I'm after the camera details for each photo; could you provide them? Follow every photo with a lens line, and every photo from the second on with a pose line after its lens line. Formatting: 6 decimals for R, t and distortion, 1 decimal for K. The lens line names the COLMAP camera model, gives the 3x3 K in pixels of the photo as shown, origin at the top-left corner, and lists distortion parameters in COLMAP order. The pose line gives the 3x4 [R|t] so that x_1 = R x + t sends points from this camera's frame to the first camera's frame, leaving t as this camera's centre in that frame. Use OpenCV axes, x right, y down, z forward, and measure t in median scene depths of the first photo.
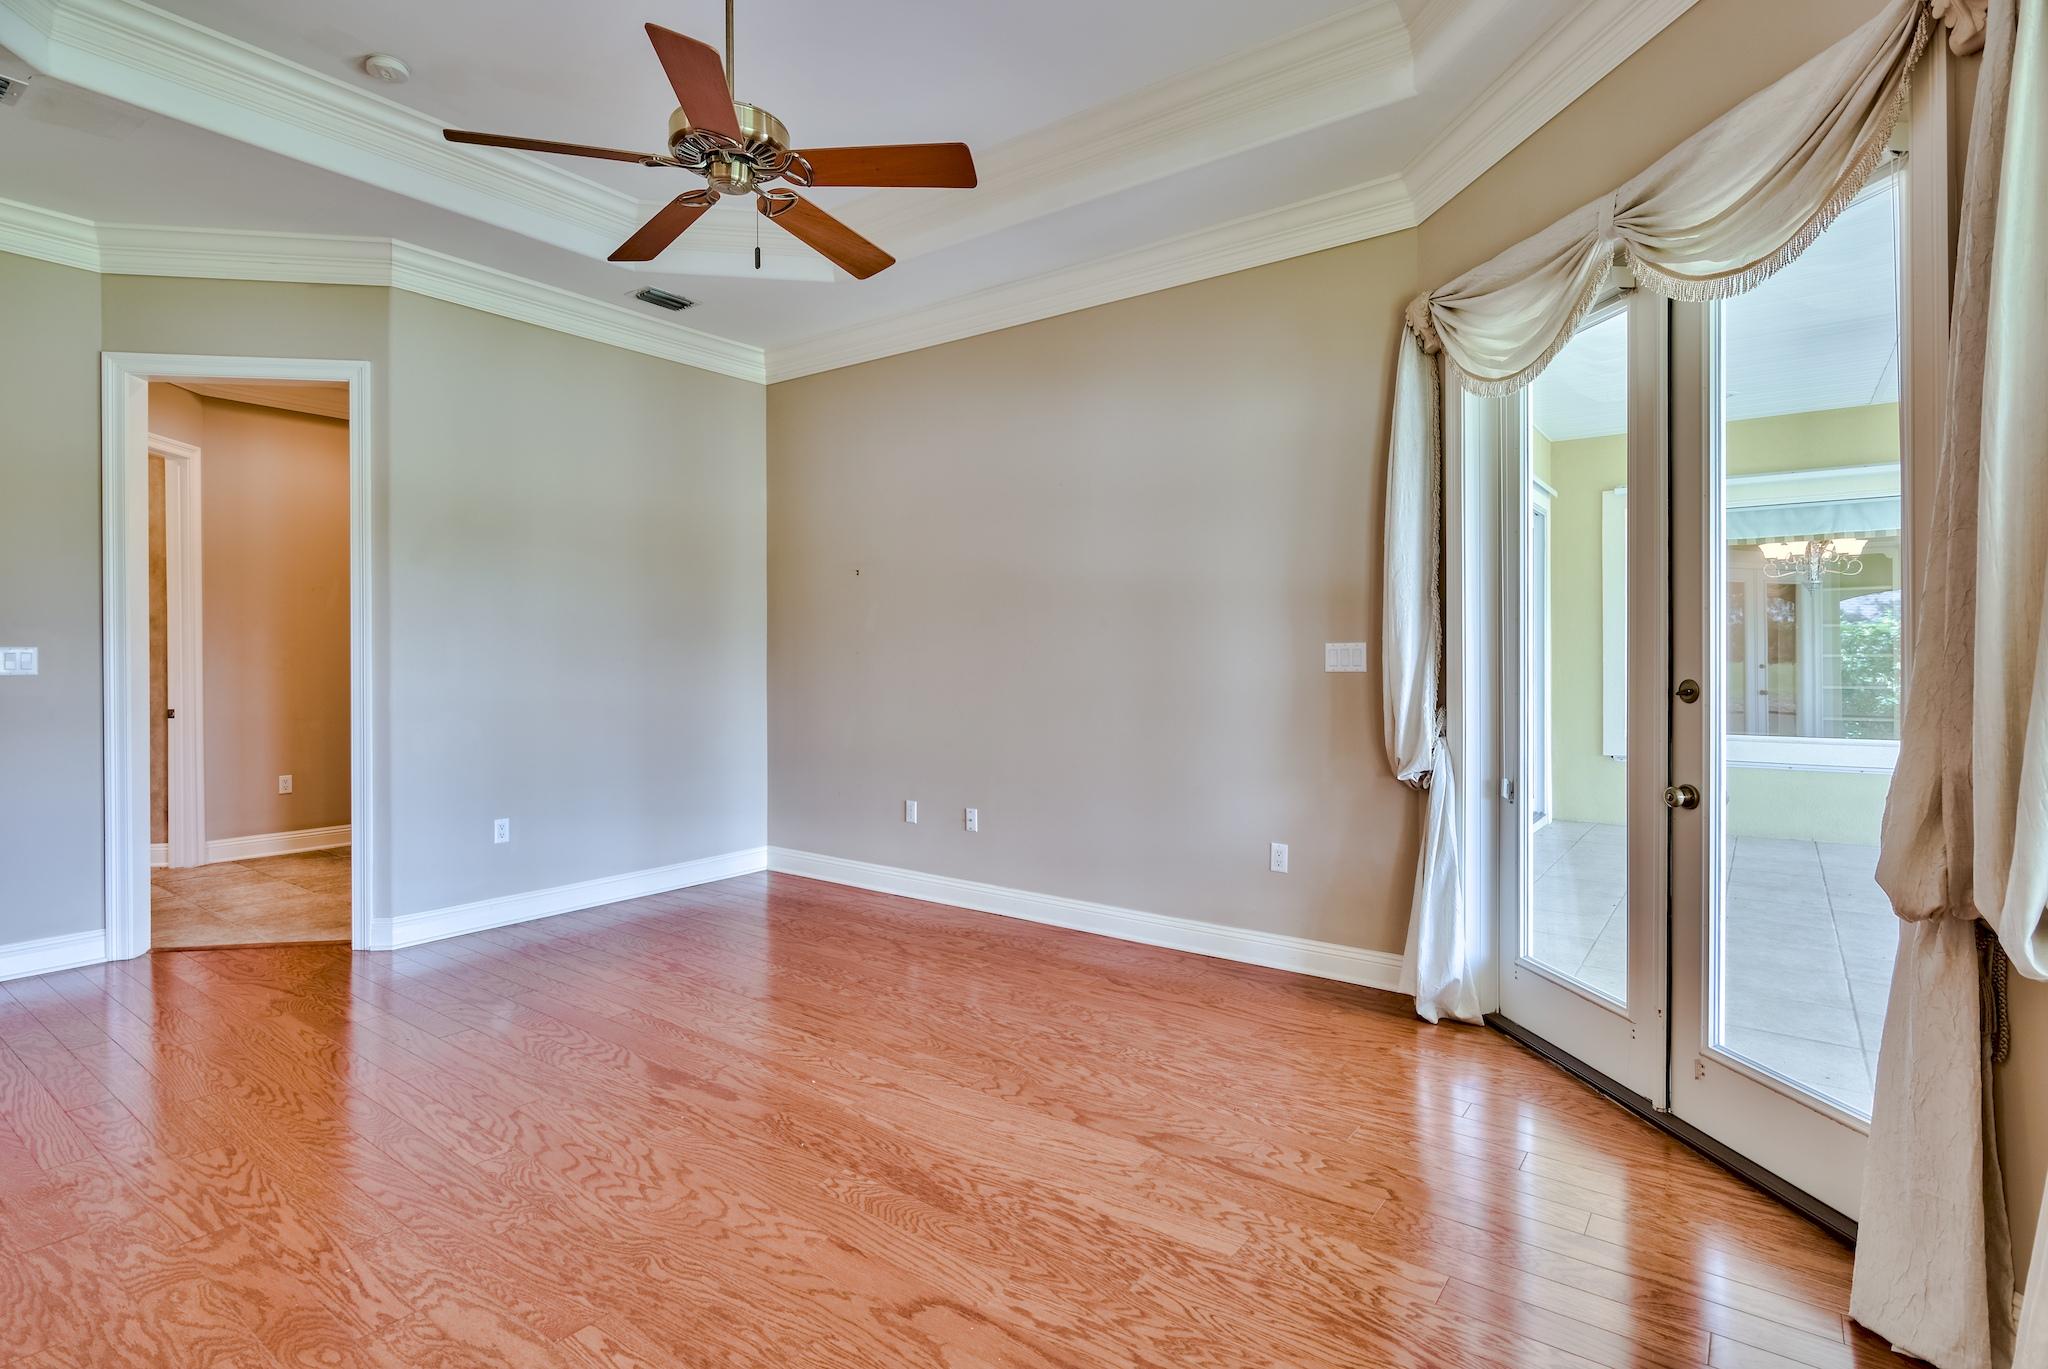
lens RADIAL K [[999.4, 0, 1030.2], [0, 999.4, 663.2], [0, 0, 1]] dist [-0.012009, 0.001444]
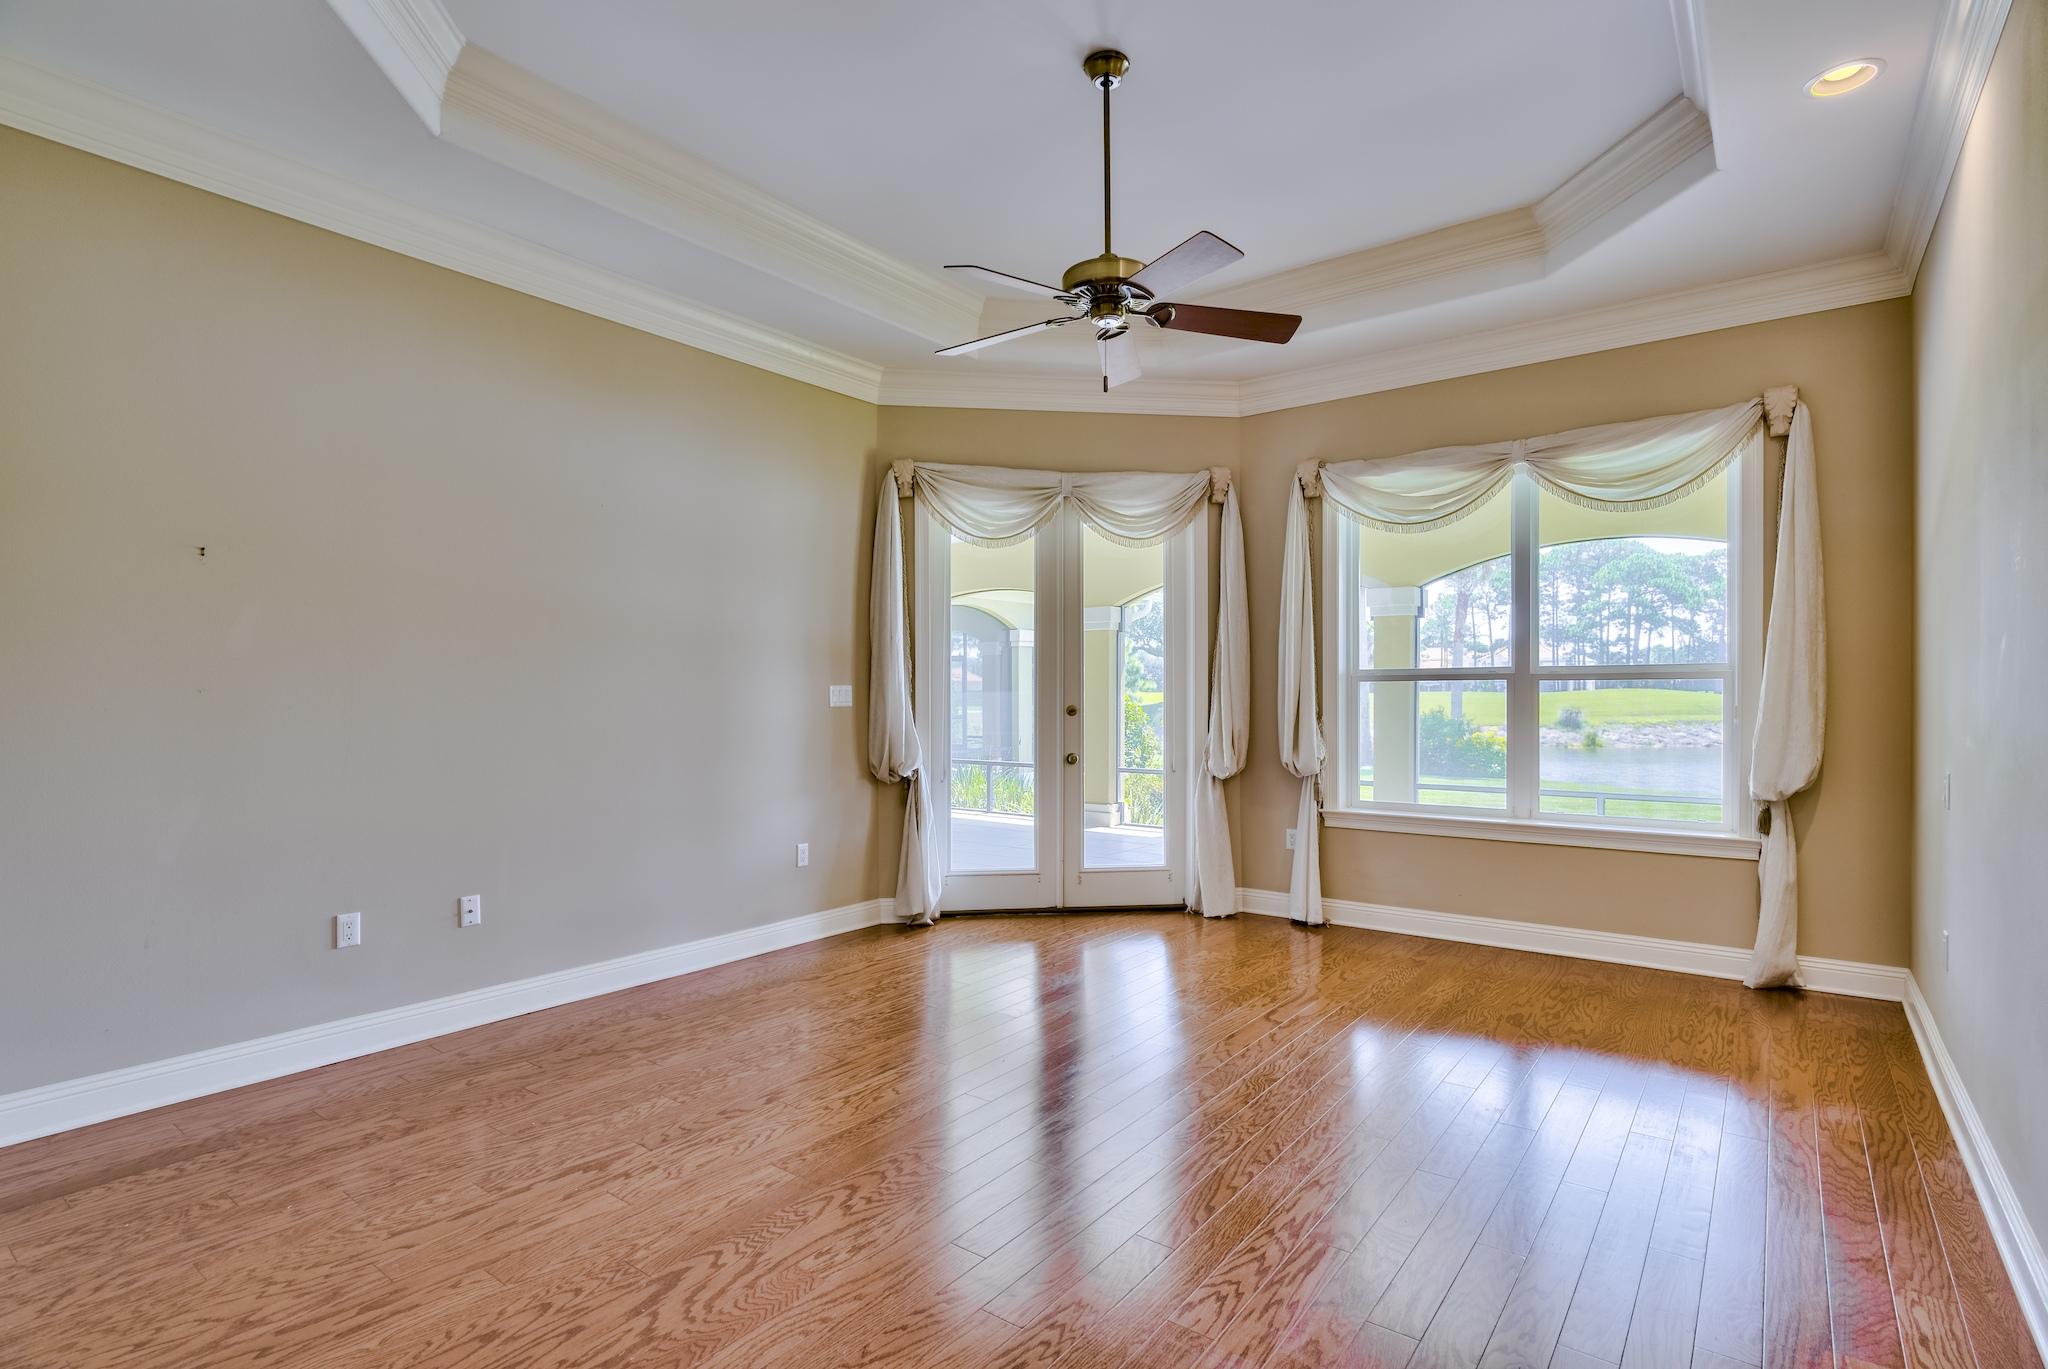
lens RADIAL K [[999.4, 0, 1038.2], [0, 999.4, 693.1], [0, 0, 1]] dist [-0.012009, 0.001444]
pose [[0.008384, 0.000563, 0.999965, -1.006945], [0.008876, 0.999960, -0.000638, -0.006186], [-0.999925, 0.008881, 0.008379, 0.689076]]
